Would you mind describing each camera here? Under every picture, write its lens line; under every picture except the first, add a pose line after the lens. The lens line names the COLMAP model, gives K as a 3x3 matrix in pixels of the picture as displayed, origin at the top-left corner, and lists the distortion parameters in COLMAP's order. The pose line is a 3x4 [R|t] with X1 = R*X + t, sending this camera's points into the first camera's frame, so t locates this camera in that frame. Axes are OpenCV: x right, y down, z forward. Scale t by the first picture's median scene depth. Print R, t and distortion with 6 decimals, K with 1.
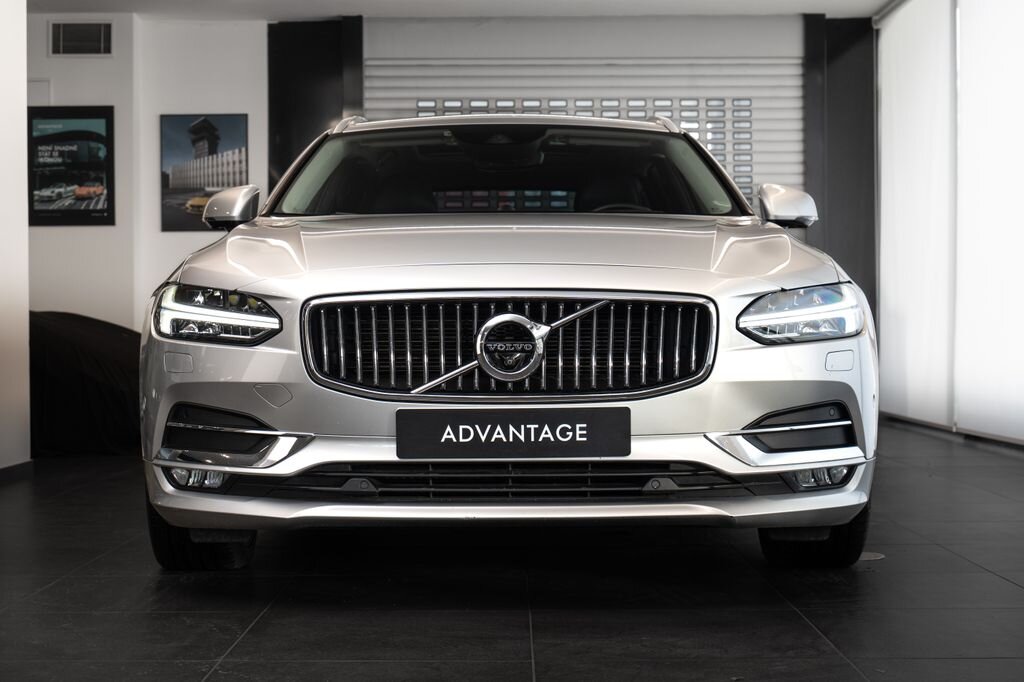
lens RADIAL K [[1794.5, 0, 509.6], [0, 1794.5, 342.6], [0, 0, 1]] dist [0.025065, 0.000000]
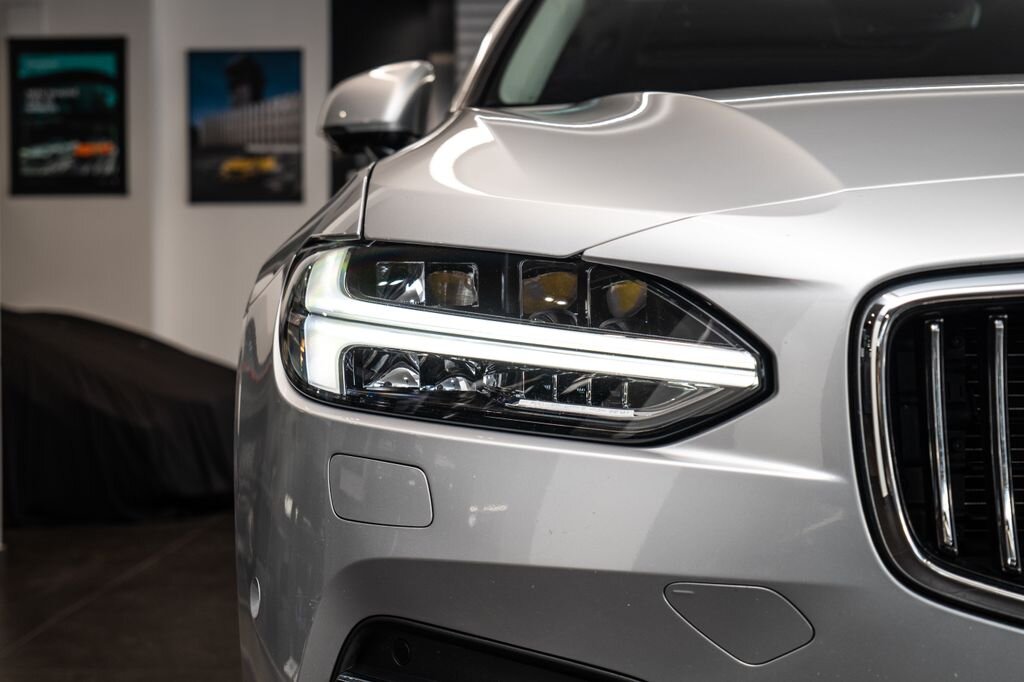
lens RADIAL K [[1845.7, 0, 511.4], [0, 1845.7, 339.5], [0, 0, 1]] dist [0.042015, 0.000000]
pose [[0.999968, 0.001573, -0.007851, -0.164433], [-0.001574, 0.999999, -0.000077, -0.015415], [0.007851, 0.000089, 0.999969, 0.706105]]
